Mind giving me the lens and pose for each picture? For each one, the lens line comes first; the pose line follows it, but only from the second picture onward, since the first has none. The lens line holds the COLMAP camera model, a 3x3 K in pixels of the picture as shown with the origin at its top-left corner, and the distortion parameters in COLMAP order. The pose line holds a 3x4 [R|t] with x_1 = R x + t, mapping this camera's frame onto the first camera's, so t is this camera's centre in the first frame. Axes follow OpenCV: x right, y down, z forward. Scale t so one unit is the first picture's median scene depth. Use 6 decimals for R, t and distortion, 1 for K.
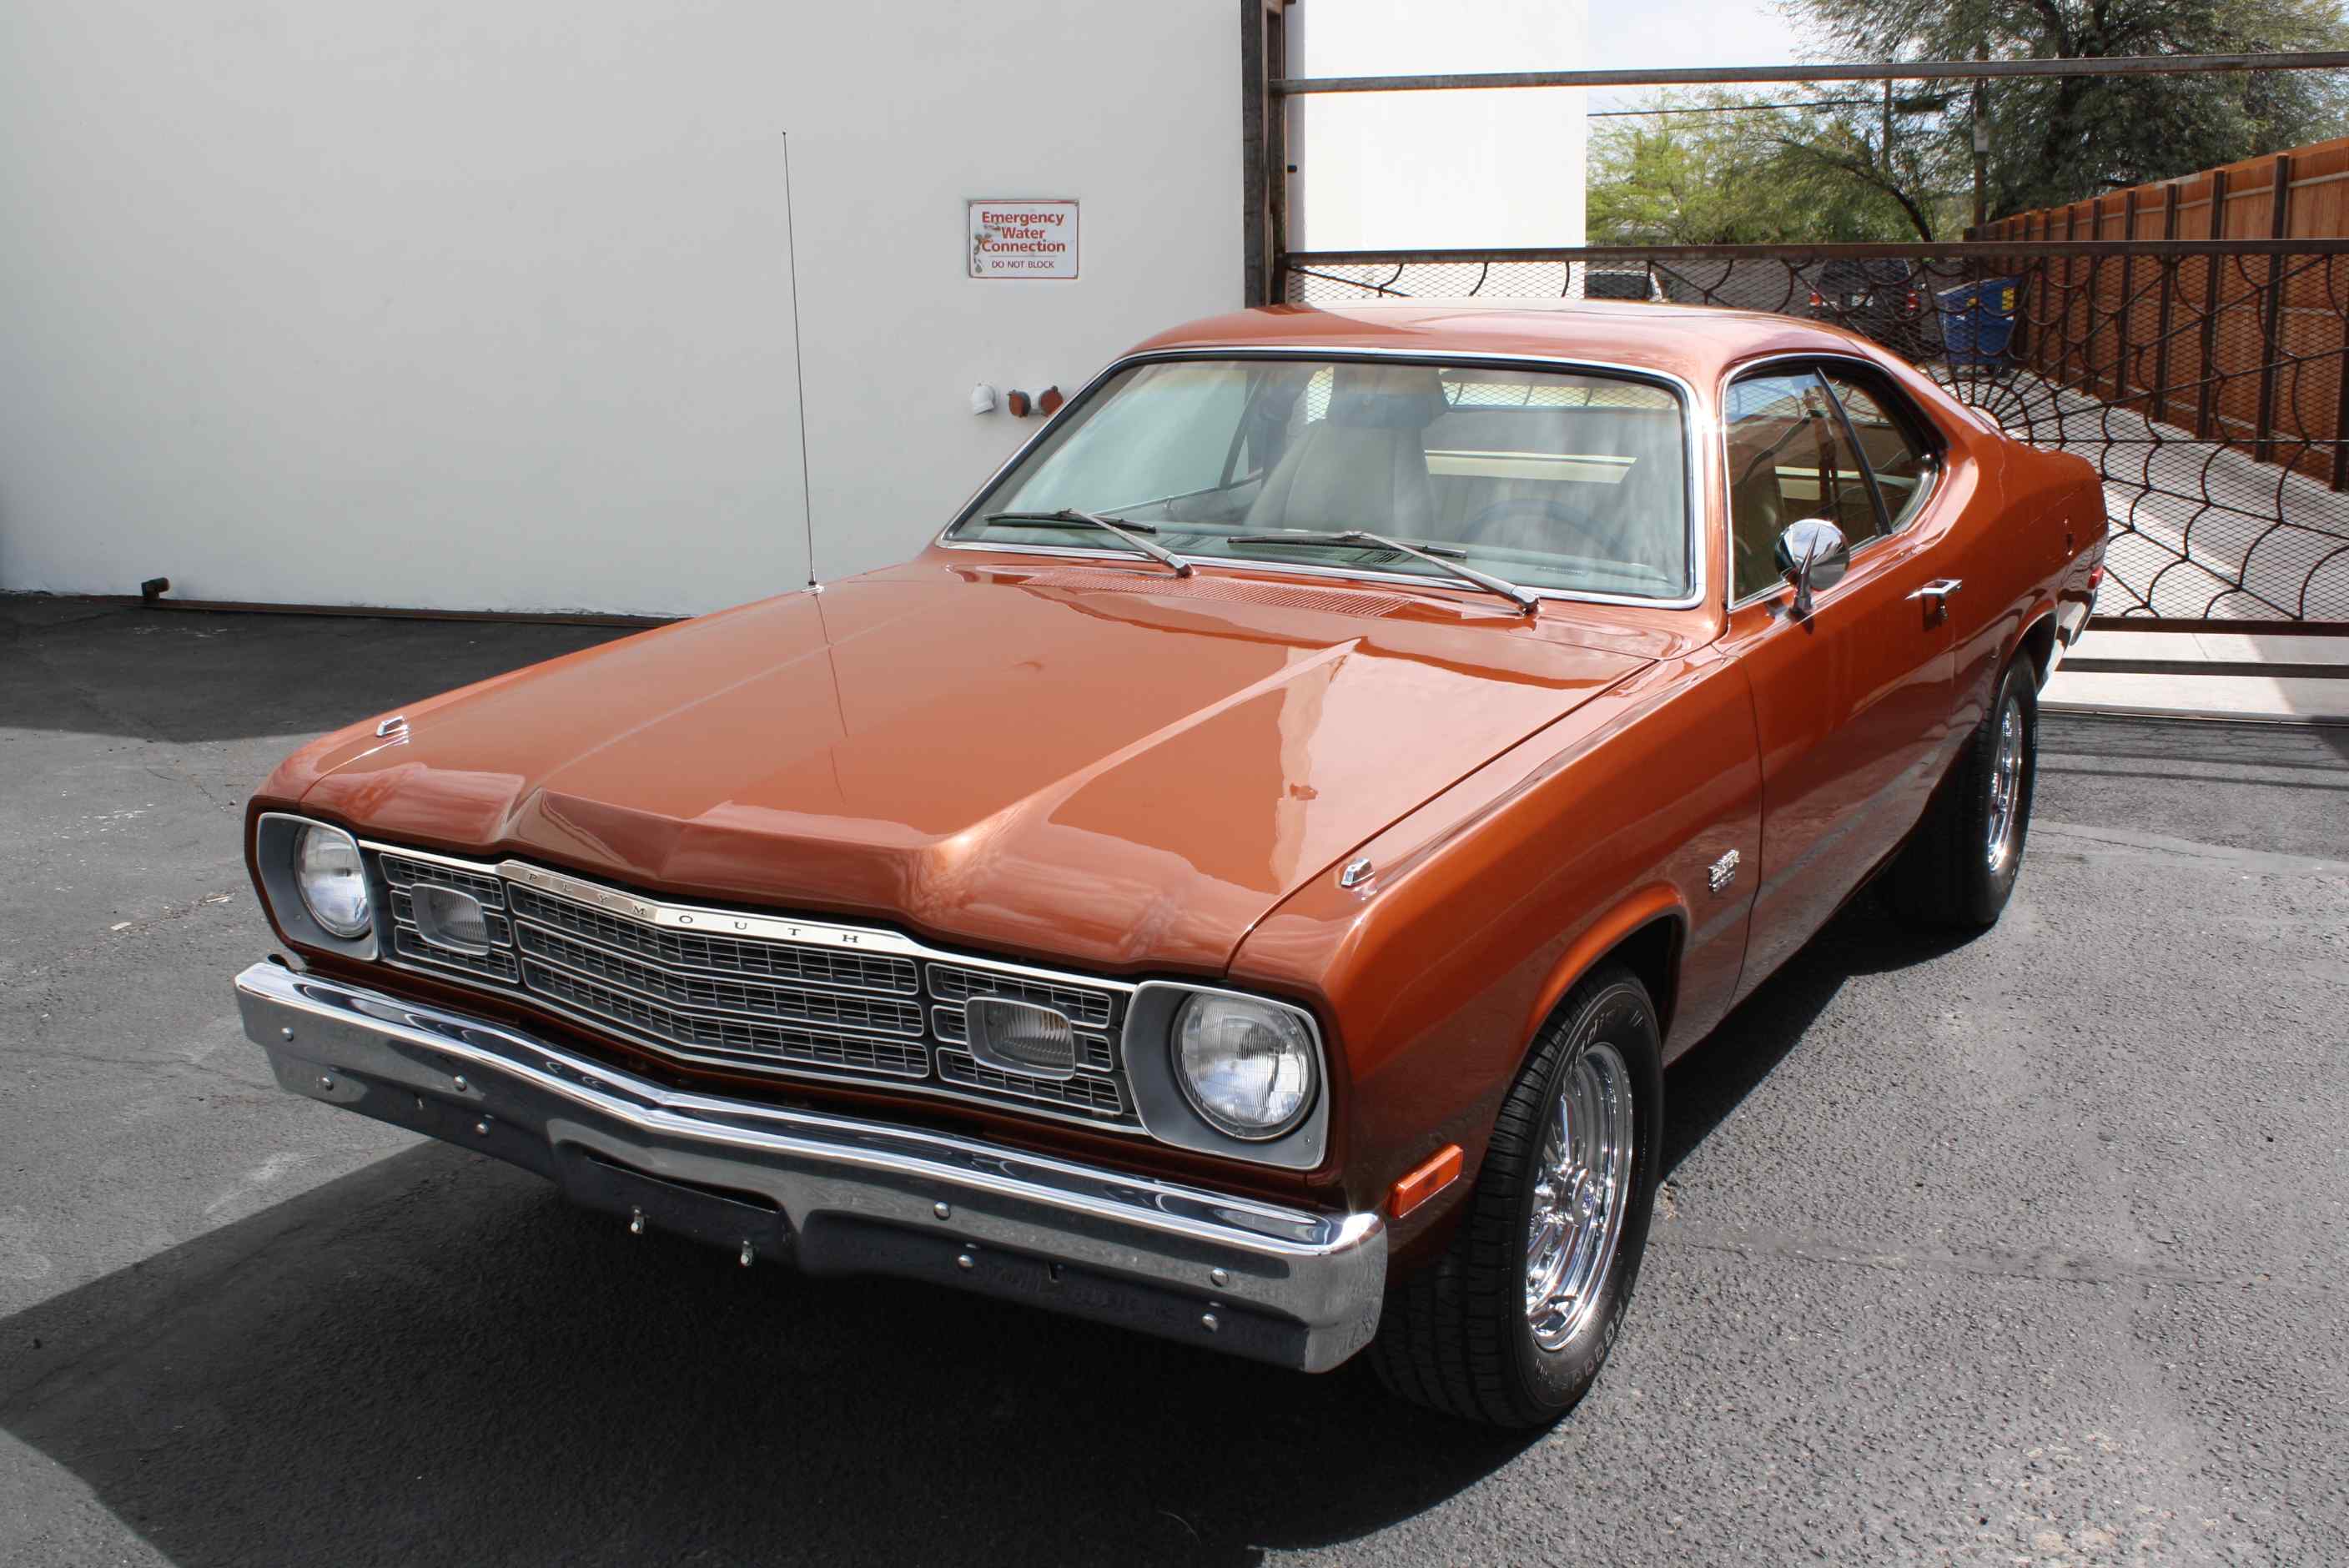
lens RADIAL K [[2363.9, 0, 1176.5], [0, 2363.9, 783.6], [0, 0, 1]] dist [-0.142007, 0.149892]
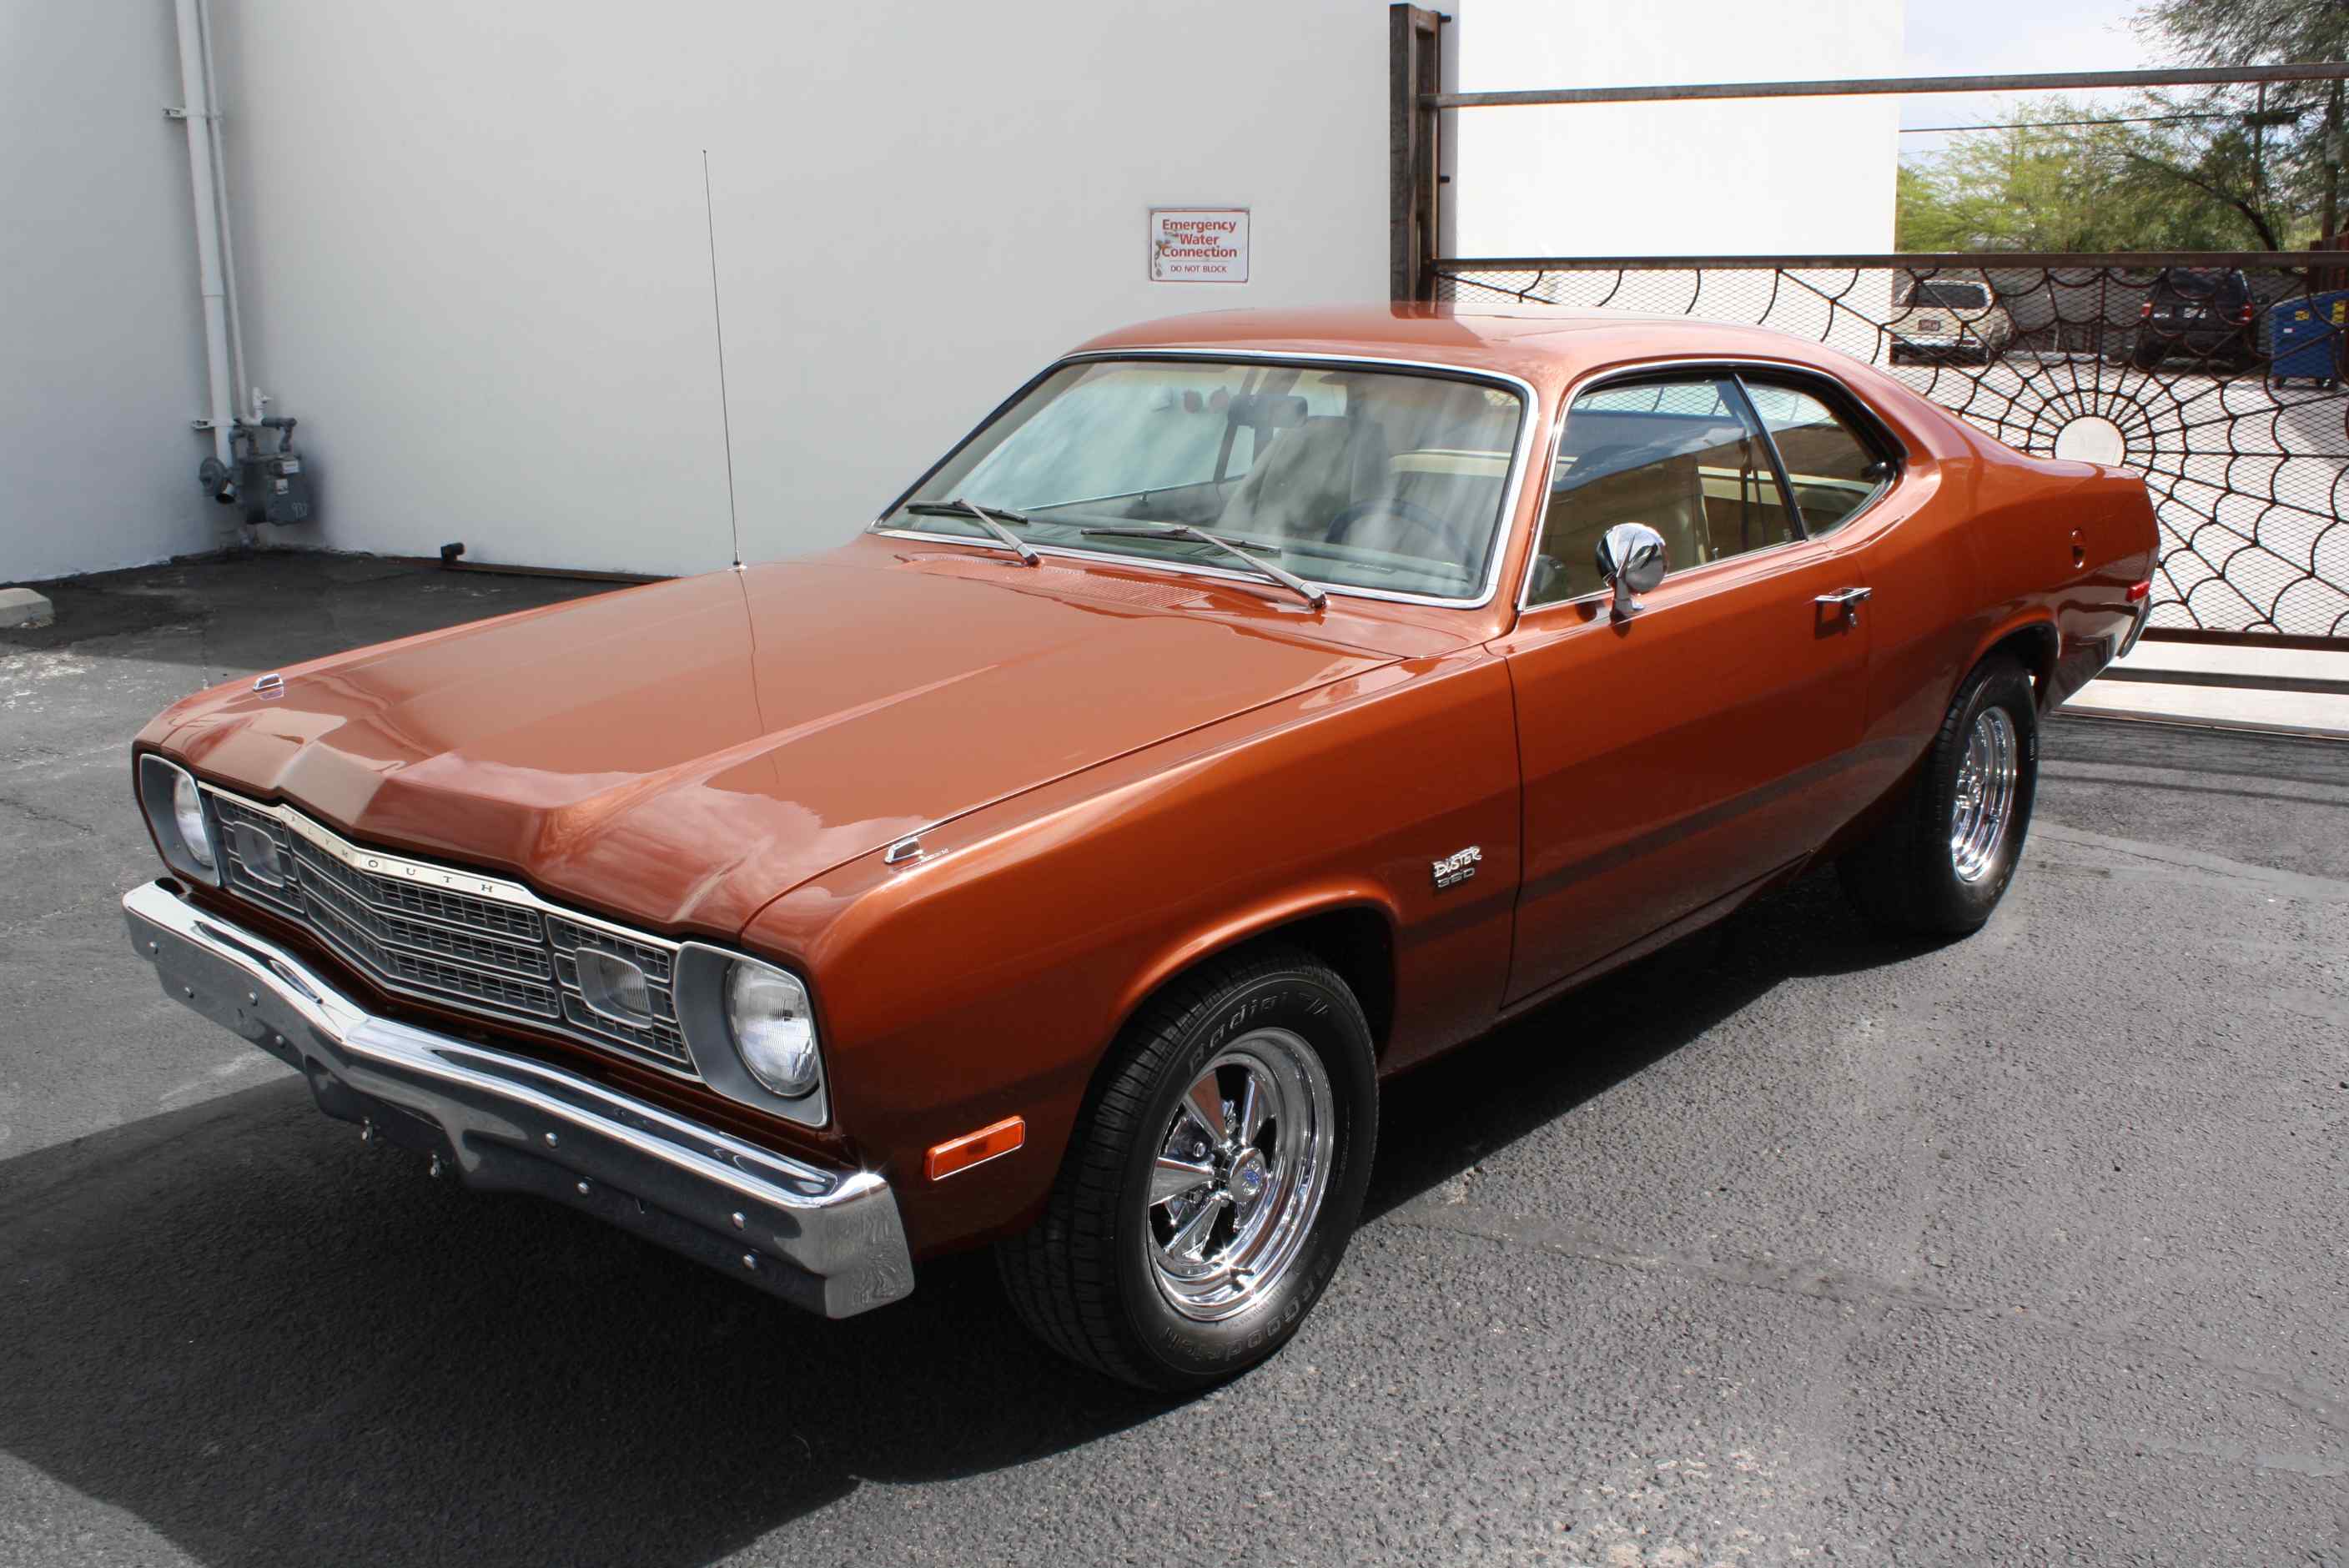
lens RADIAL K [[2205.7, 0, 1181.4], [0, 2205.7, 786.6], [0, 0, 1]] dist [-0.153097, 0.145999]
pose [[0.984498, 0.042371, -0.170201, 0.190634], [-0.039783, 0.999035, 0.018589, -0.007369], [0.170824, -0.011530, 0.985234, 0.028323]]
